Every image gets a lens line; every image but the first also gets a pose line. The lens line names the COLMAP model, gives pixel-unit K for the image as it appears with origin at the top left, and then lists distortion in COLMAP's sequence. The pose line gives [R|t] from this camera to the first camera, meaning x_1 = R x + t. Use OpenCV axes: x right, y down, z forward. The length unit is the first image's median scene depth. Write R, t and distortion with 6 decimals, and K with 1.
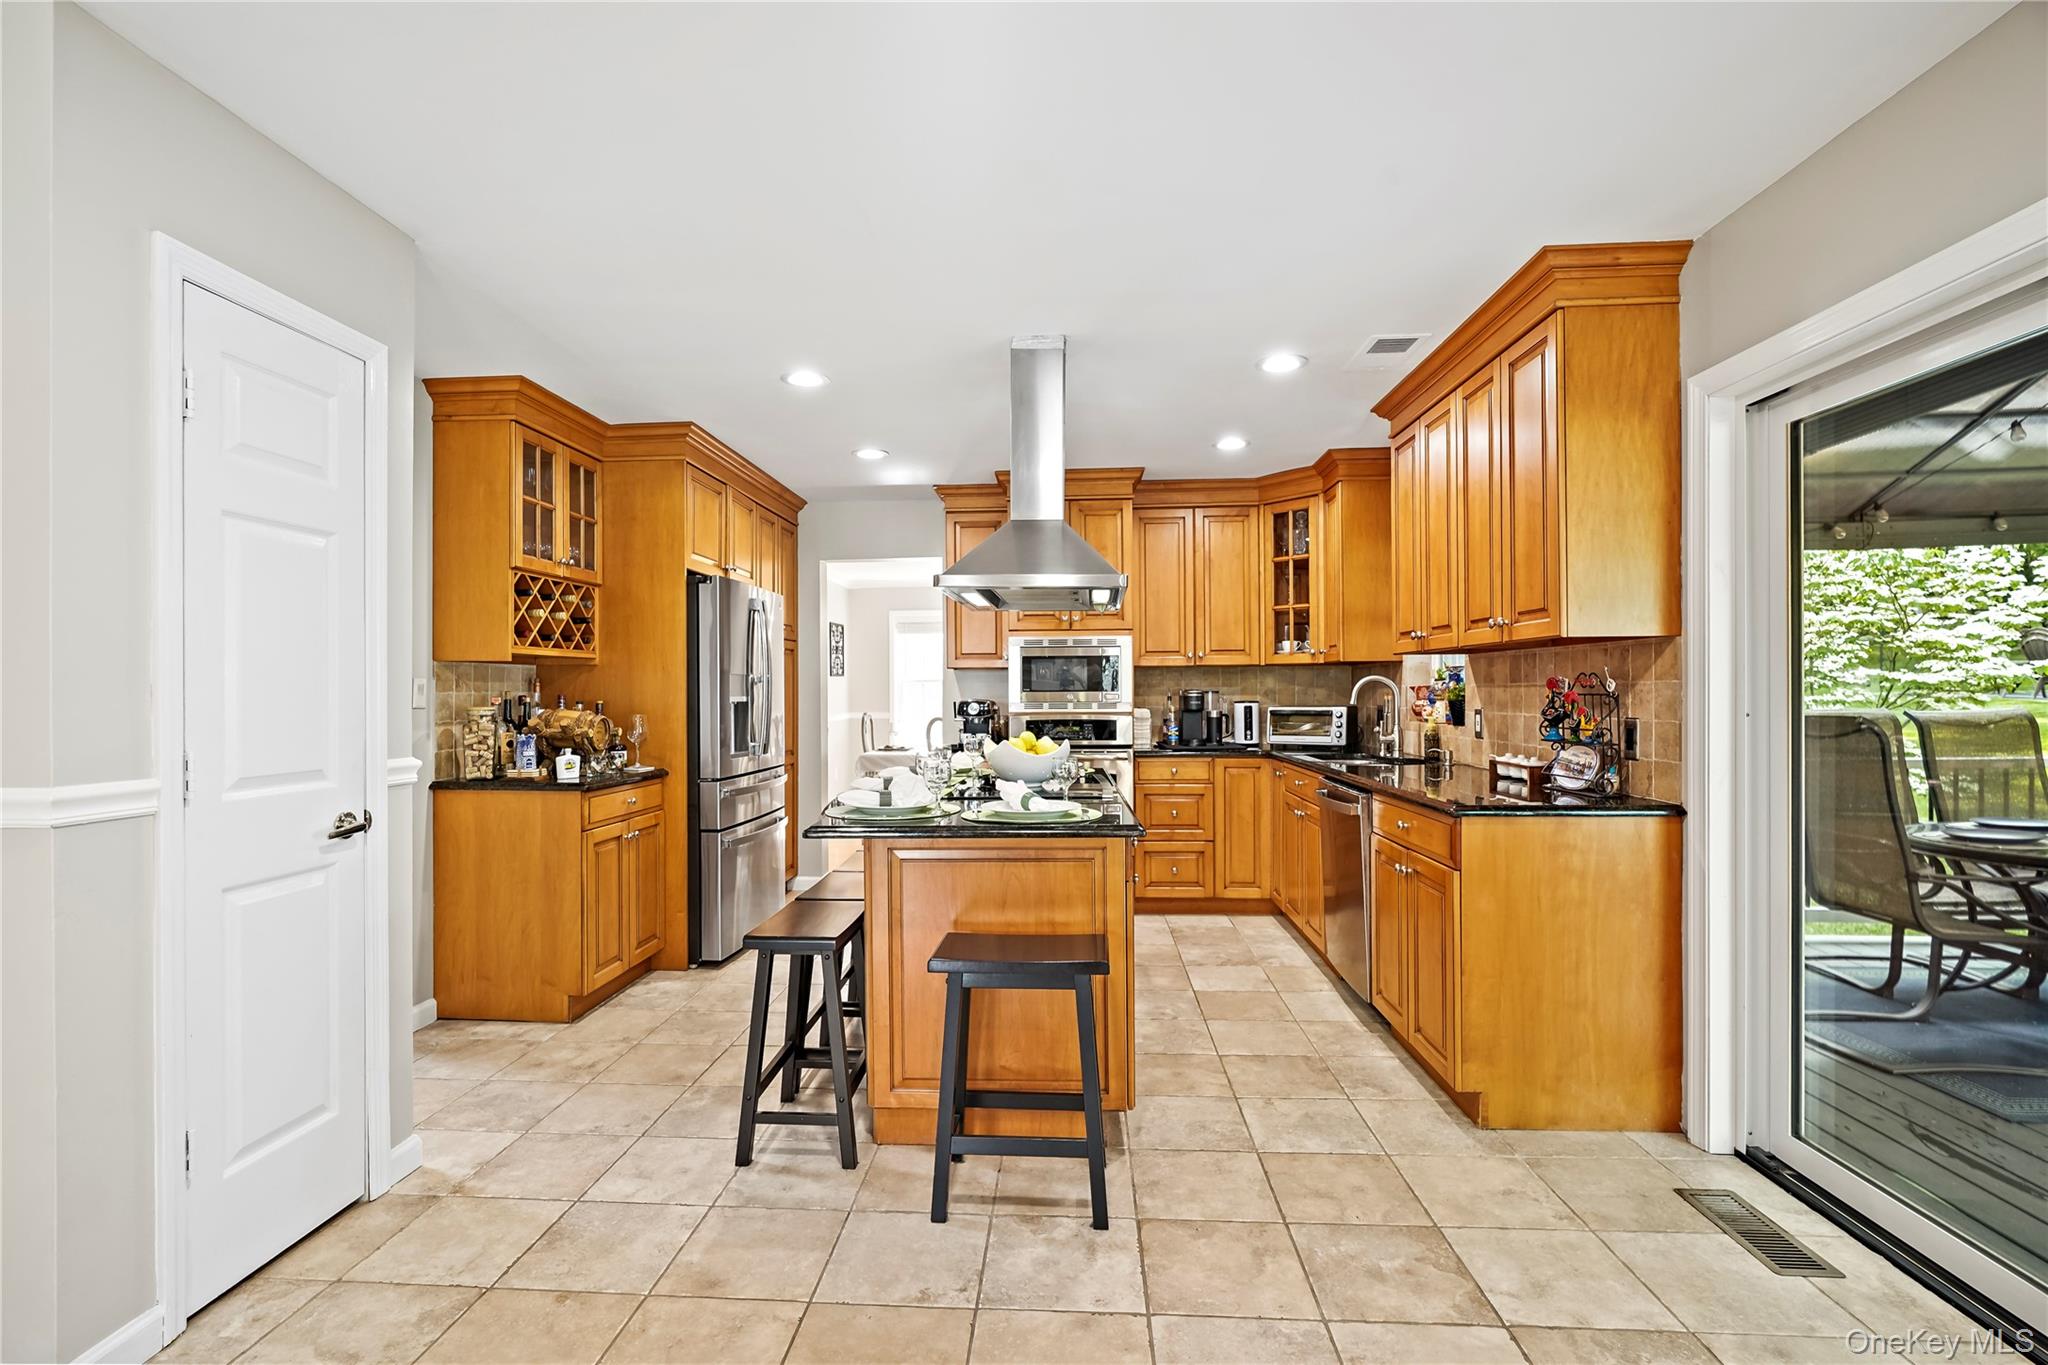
lens RADIAL K [[920.7, 0, 1011.3], [0, 920.7, 689.4], [0, 0, 1]] dist [-0.003937, 0.000772]
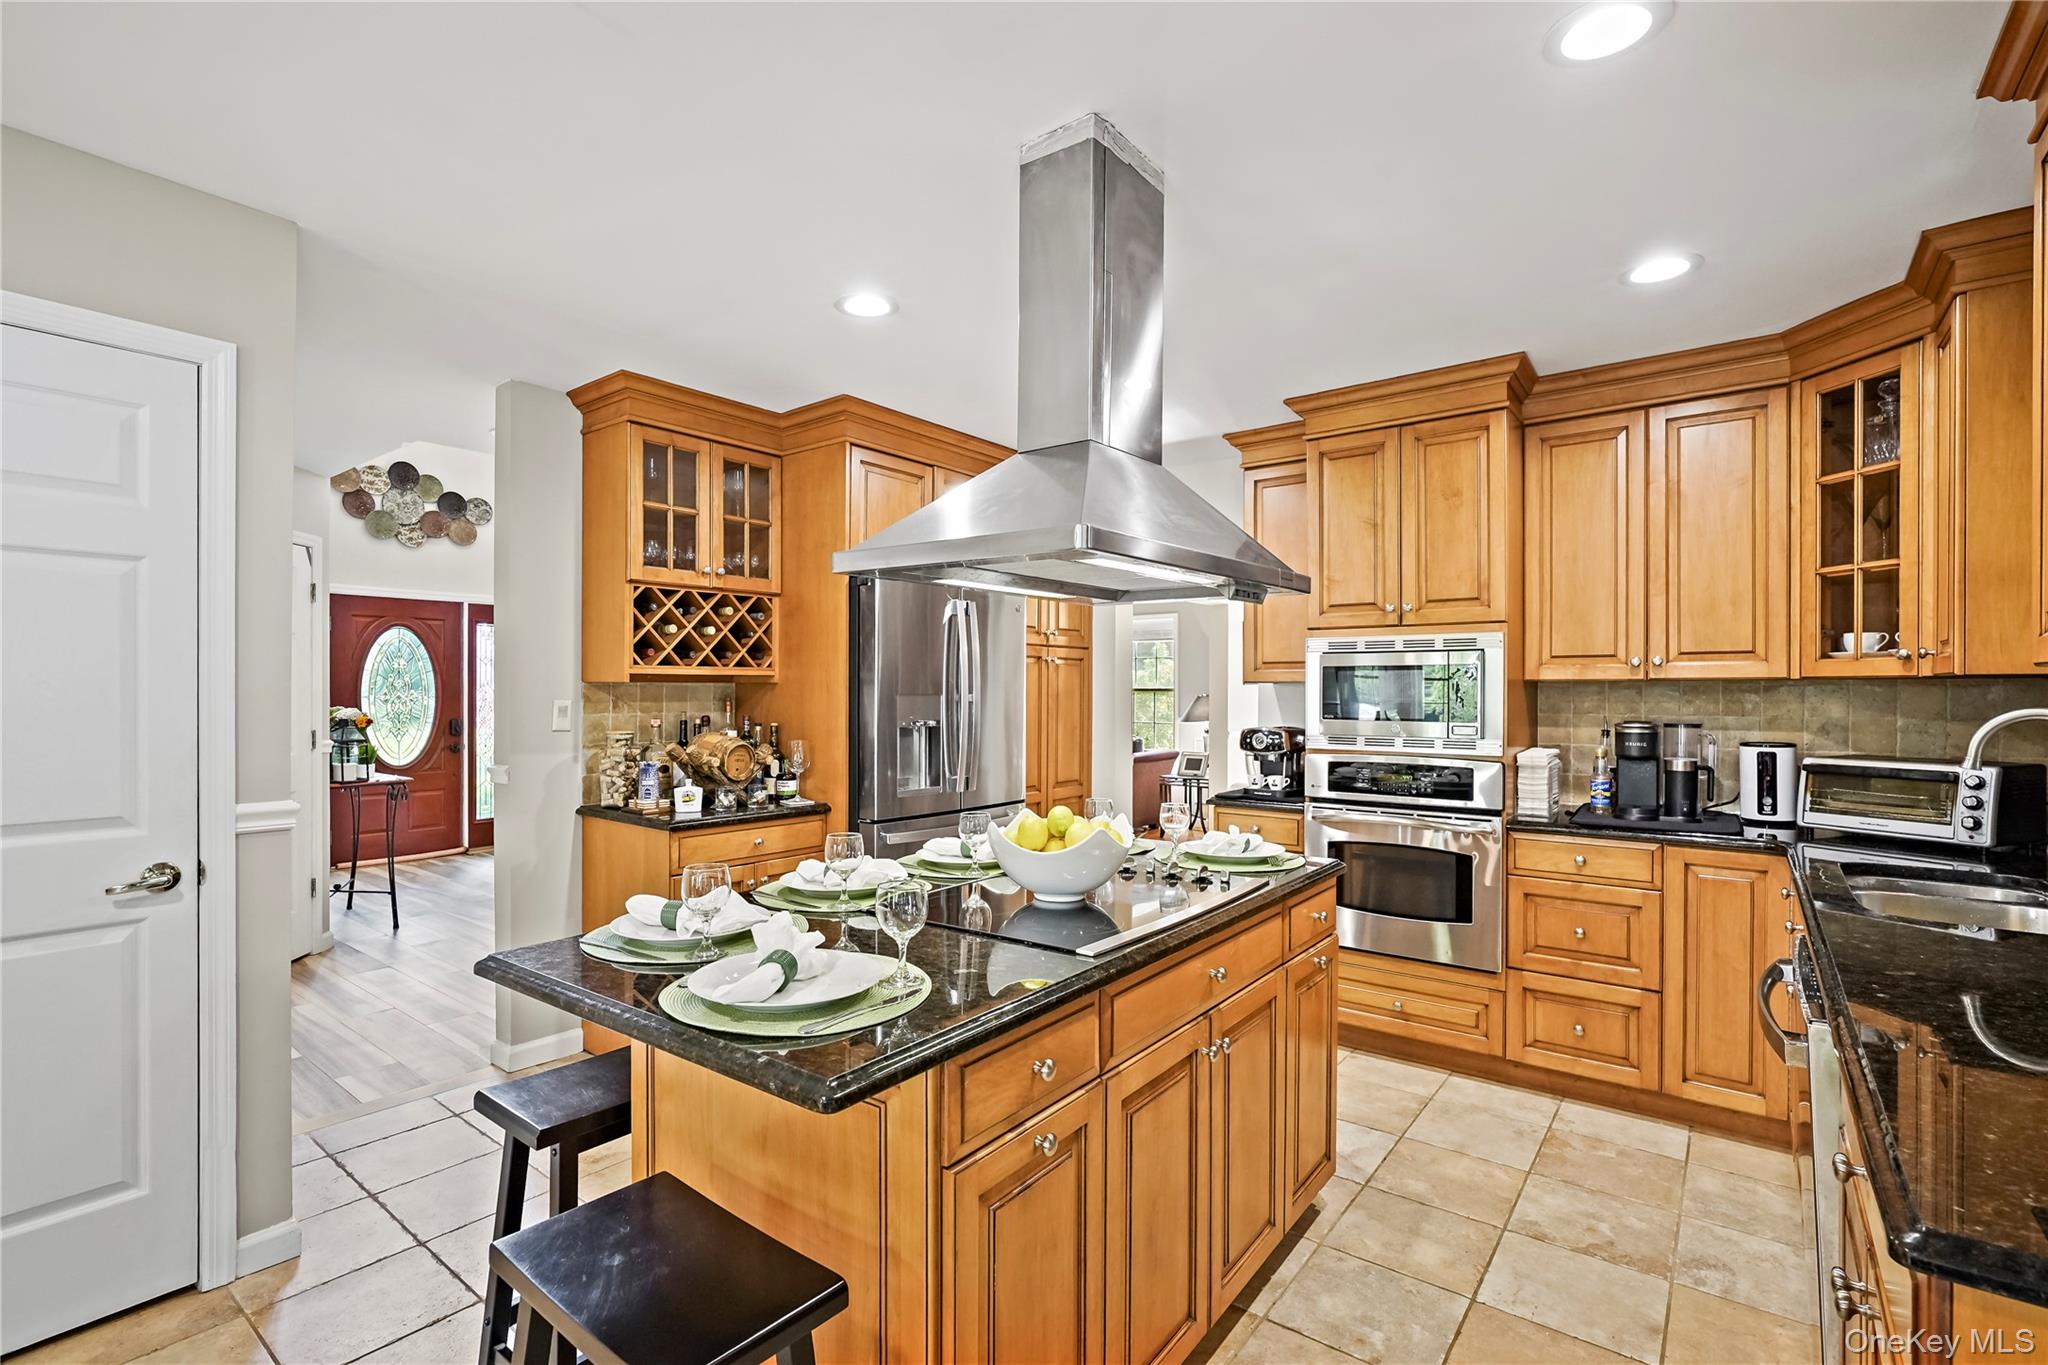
lens RADIAL K [[931.9, 0, 1012.2], [0, 931.9, 694.0], [0, 0, 1]] dist [-0.002475, 0.000248]
pose [[0.827711, 0.009142, -0.561081, 0.240961], [-0.006324, 0.999956, 0.006963, -0.022287], [0.561120, -0.002215, 0.827732, 0.353337]]
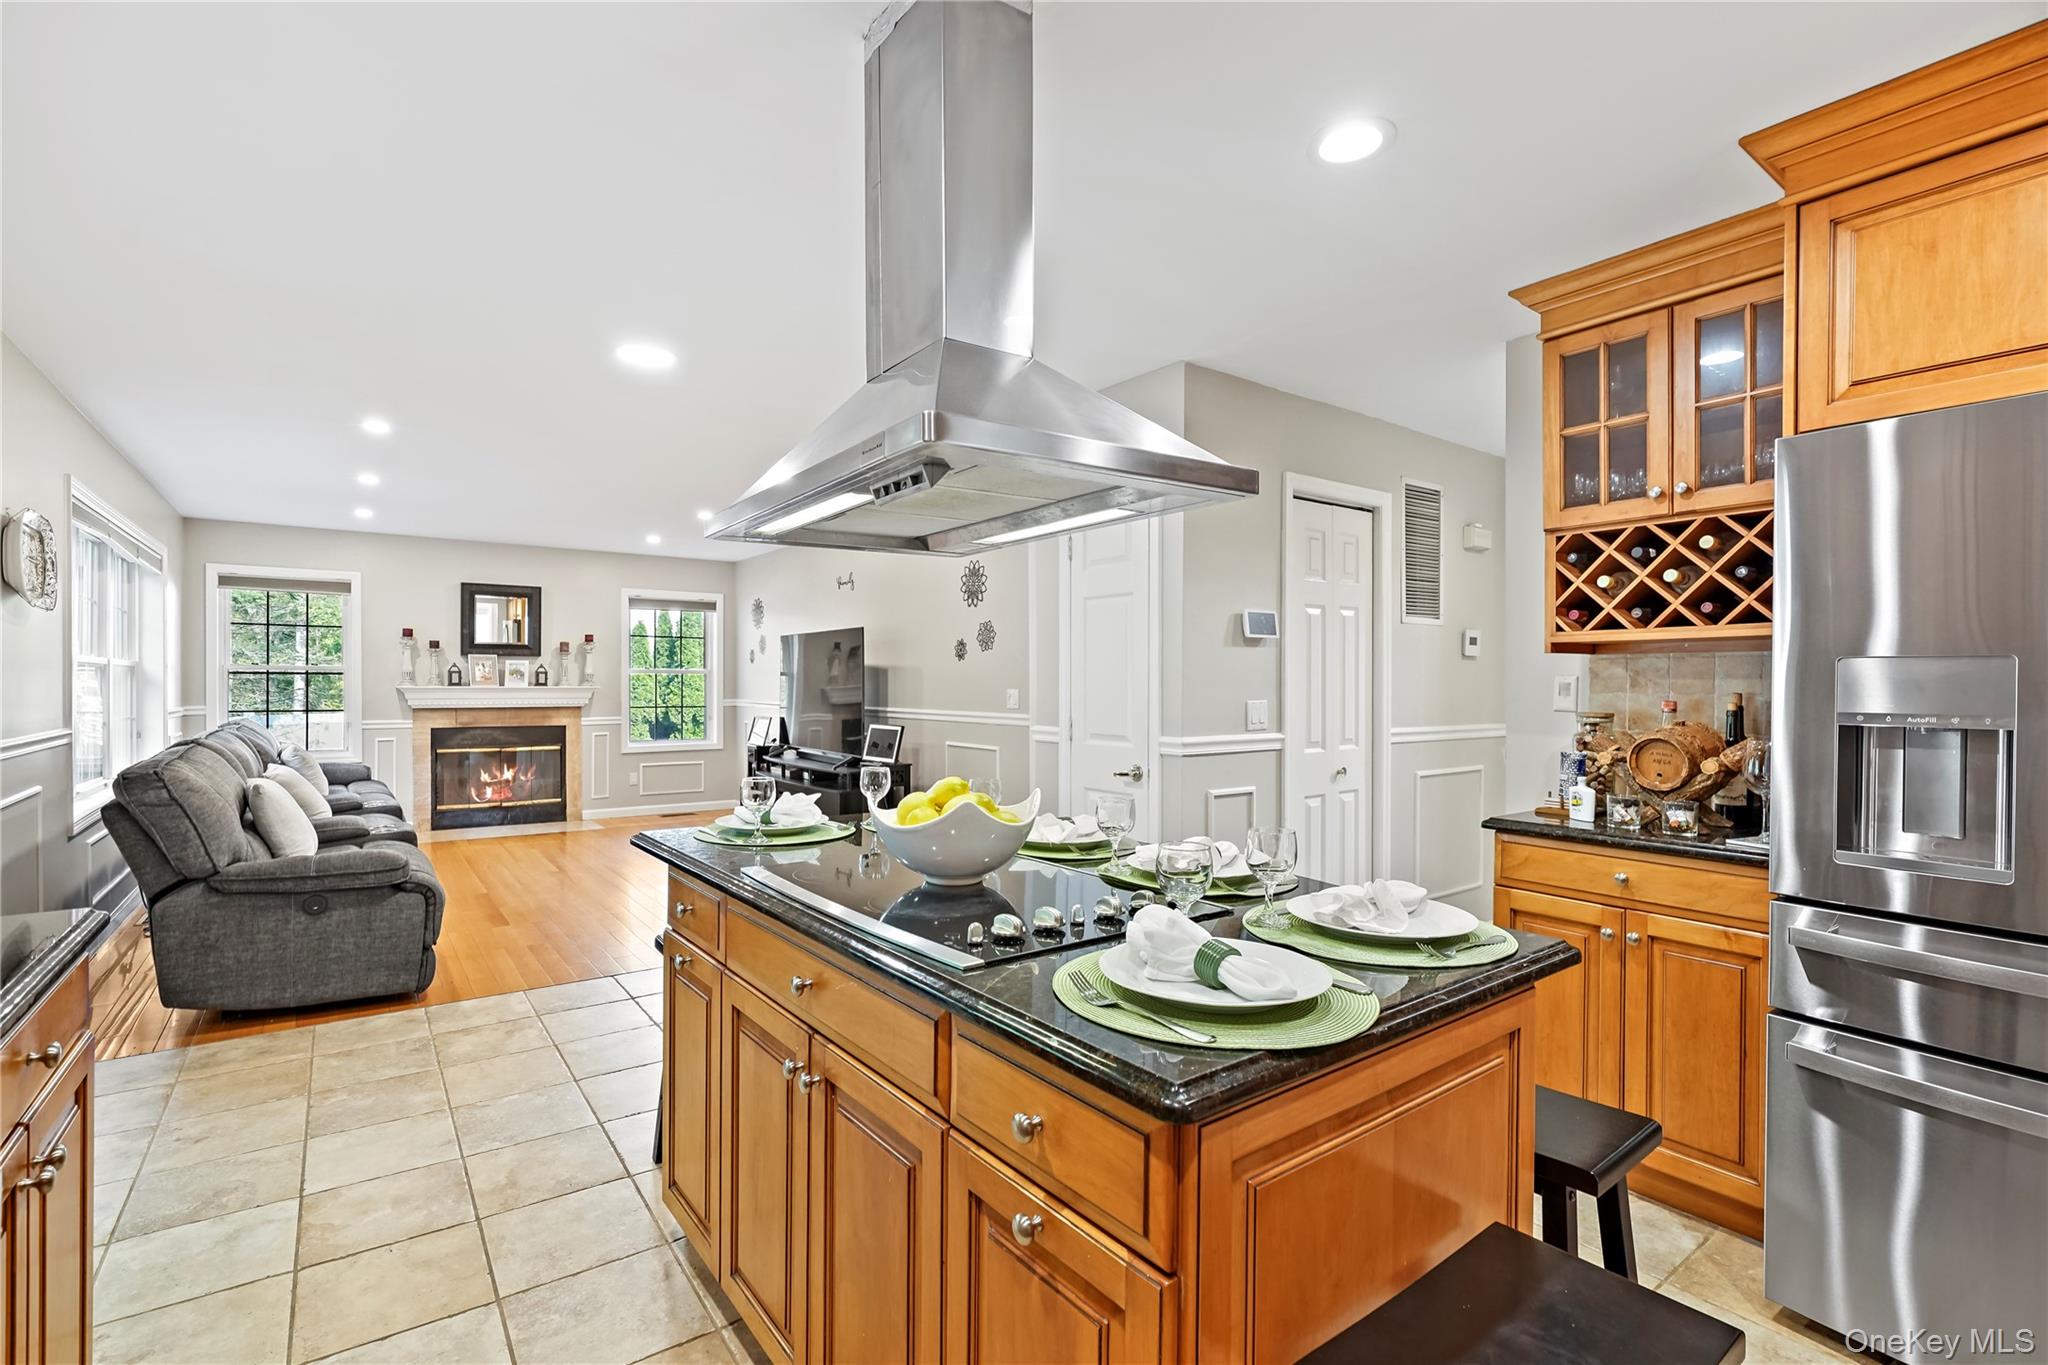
lens RADIAL K [[920.7, 0, 1011.3], [0, 920.7, 689.4], [0, 0, 1]] dist [-0.003937, 0.000772]
pose [[-0.763186, 0.005629, -0.646155, 0.241902], [0.001247, 0.999973, 0.007238, -0.005050], [0.646178, 0.004718, -0.763172, 1.038717]]
